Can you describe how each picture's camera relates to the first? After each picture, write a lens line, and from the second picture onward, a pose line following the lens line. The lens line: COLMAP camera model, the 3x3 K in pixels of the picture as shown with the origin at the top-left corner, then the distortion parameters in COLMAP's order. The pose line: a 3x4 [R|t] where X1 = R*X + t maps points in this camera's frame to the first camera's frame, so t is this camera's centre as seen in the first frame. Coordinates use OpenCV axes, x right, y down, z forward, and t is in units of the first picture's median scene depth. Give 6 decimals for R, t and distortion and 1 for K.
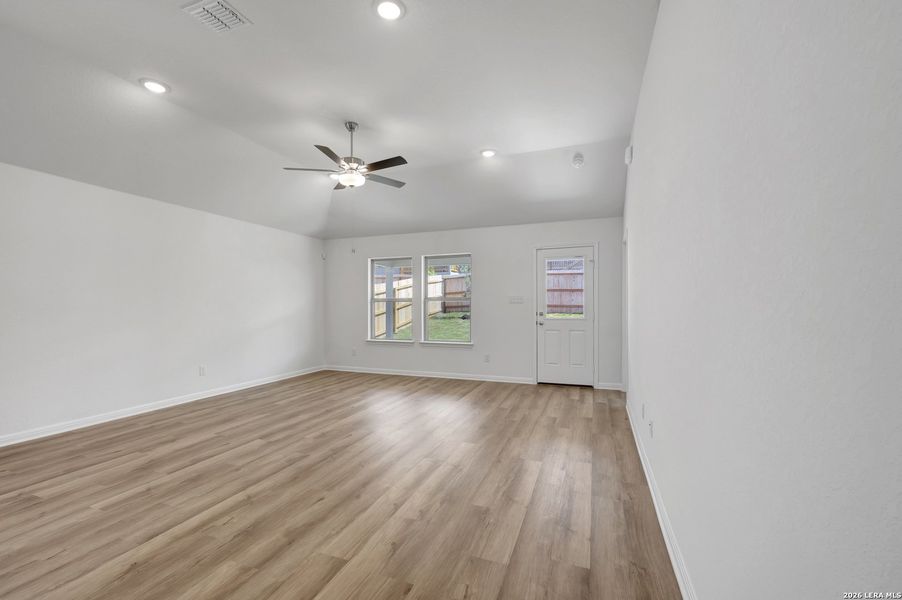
lens RADIAL K [[373.3, 0, 454.4], [0, 373.3, 305.5], [0, 0, 1]] dist [-0.001032, -0.000222]
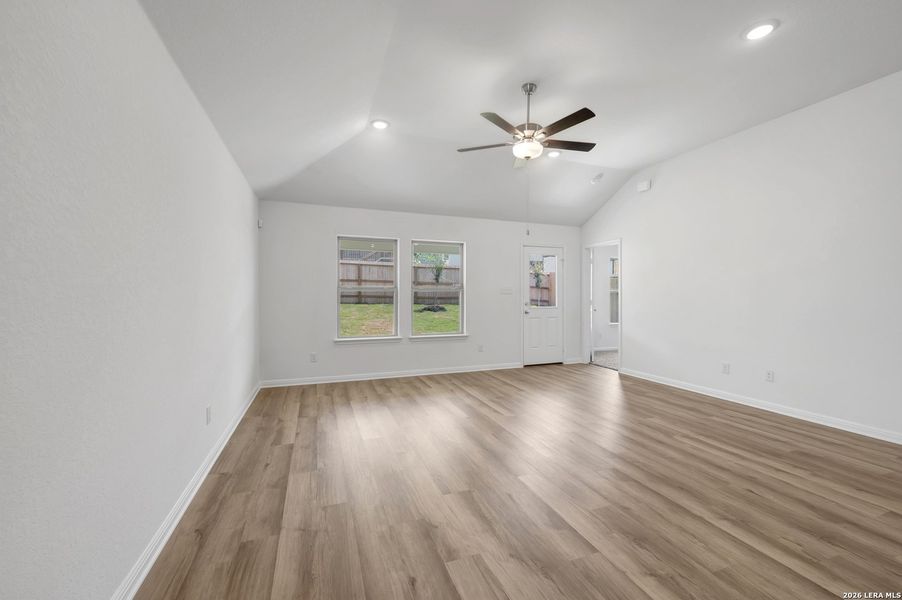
lens RADIAL K [[364.1, 0, 451.5], [0, 364.1, 296.2], [0, 0, 1]] dist [-0.001052, -0.000102]
pose [[0.755575, 0.003434, 0.655053, -0.963565], [-0.003654, 0.999993, -0.001028, 0.002716], [-0.655052, -0.001617, 0.755582, 0.478015]]
